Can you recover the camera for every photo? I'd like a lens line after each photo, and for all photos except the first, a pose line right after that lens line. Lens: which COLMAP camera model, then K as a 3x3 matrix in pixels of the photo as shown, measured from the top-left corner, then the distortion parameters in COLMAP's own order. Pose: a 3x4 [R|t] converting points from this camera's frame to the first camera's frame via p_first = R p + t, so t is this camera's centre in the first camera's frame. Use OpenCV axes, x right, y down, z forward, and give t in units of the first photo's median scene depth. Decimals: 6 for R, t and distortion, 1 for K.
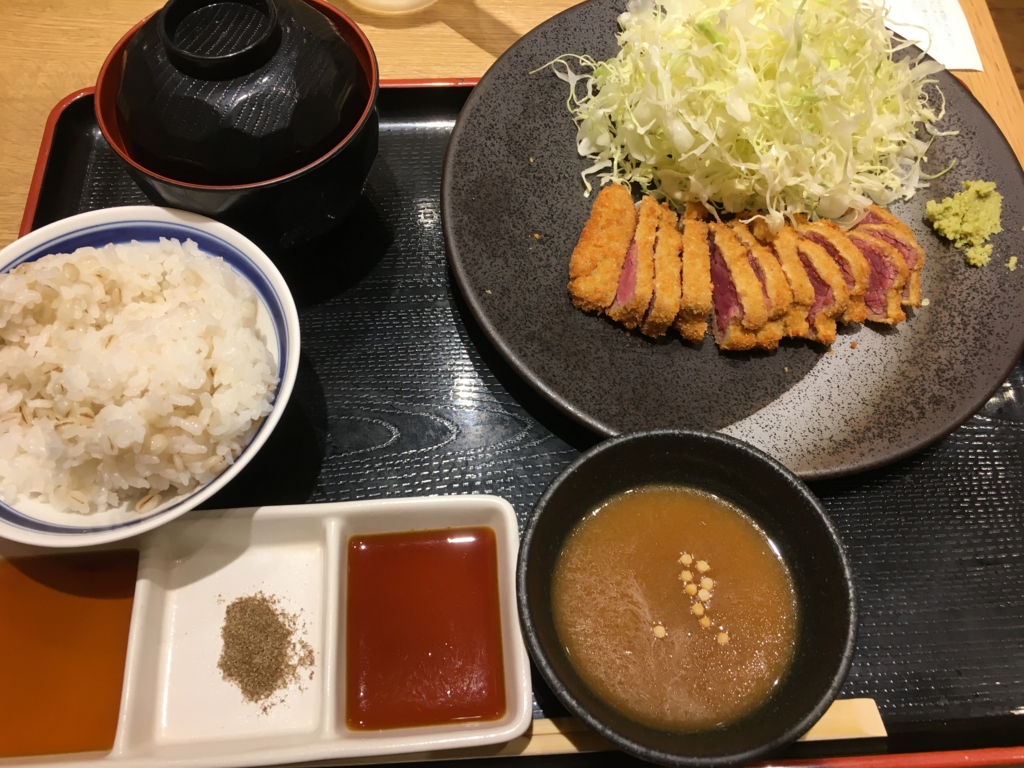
lens RADIAL K [[861.1, 0, 508.3], [0, 861.1, 381.2], [0, 0, 1]] dist [0.046623, -0.082628]
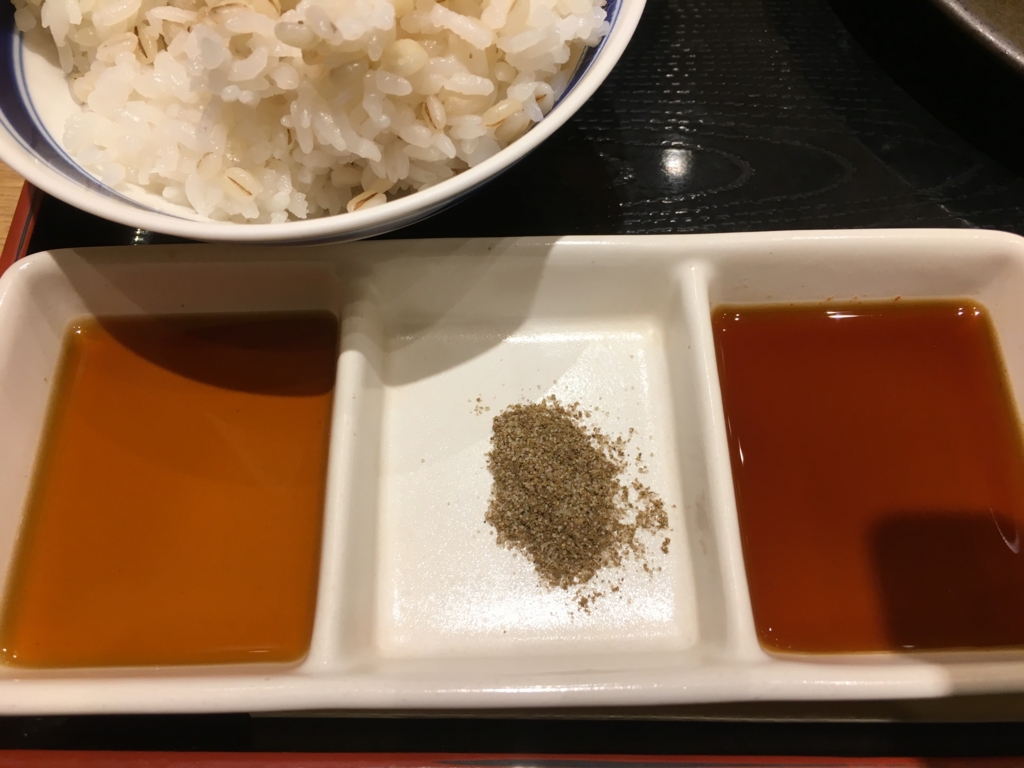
lens RADIAL K [[861.1, 0, 506.8], [0, 861.1, 385.5], [0, 0, 1]] dist [0.046623, -0.082628]
pose [[0.997258, 0.036570, -0.064343, -0.237901], [-0.035199, 0.999131, 0.022318, 0.190929], [0.065103, -0.019992, 0.997678, 0.387494]]
